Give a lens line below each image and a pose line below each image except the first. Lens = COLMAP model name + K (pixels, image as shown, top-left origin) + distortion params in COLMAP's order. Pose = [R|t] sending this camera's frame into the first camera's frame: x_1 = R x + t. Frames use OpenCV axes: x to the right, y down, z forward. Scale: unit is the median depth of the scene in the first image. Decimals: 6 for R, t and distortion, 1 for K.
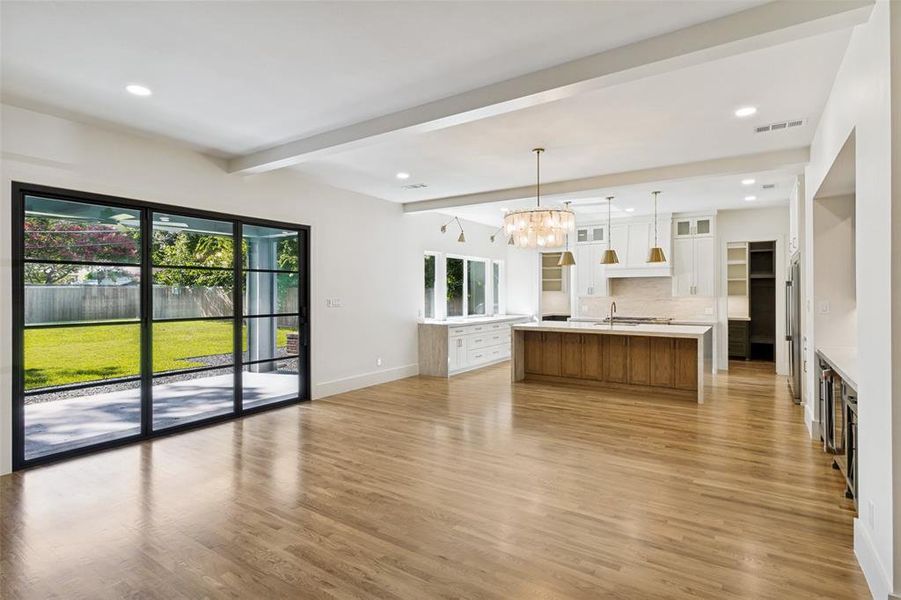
lens RADIAL K [[446.2, 0, 457.6], [0, 446.2, 295.3], [0, 0, 1]] dist [-0.003260, -0.001802]
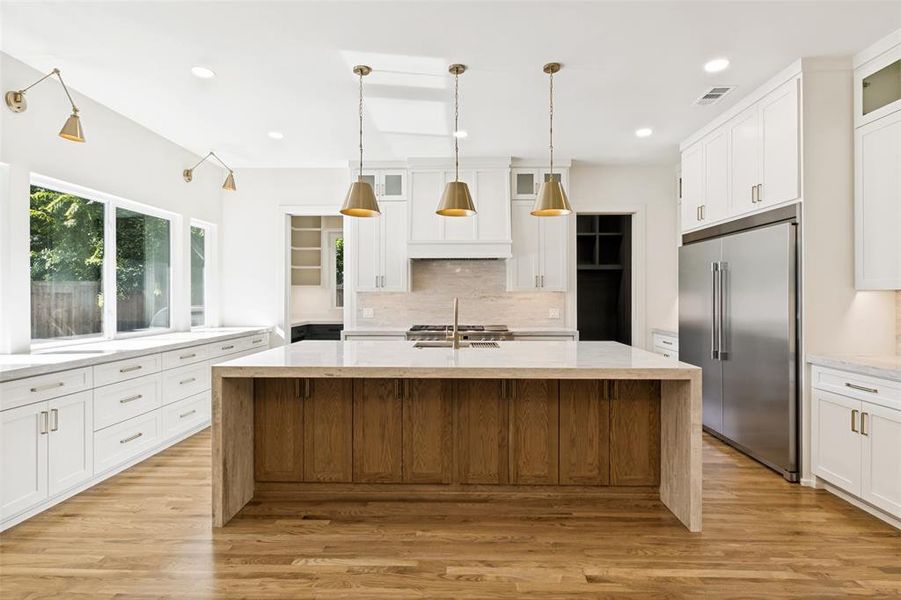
lens RADIAL K [[446.2, 0, 451.7], [0, 446.2, 296.8], [0, 0, 1]] dist [-0.003260, -0.001802]
pose [[0.852409, -0.000351, 0.522875, 0.093432], [0.001671, 0.999996, -0.002053, 0.013754], [-0.522873, 0.002624, 0.852407, 0.577346]]
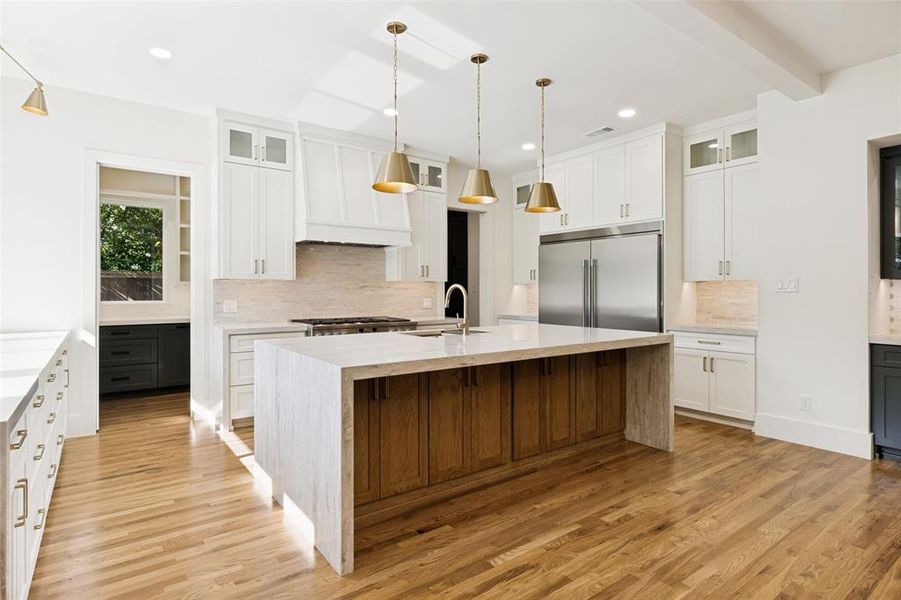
lens RADIAL K [[476.3, 0, 451.2], [0, 476.3, 291.9], [0, 0, 1]] dist [-0.000734, -0.000578]
pose [[0.355921, -0.001239, 0.934515, -0.120337], [0.003172, 0.999995, 0.000118, 0.021139], [-0.934510, 0.002923, 0.355924, 0.799117]]
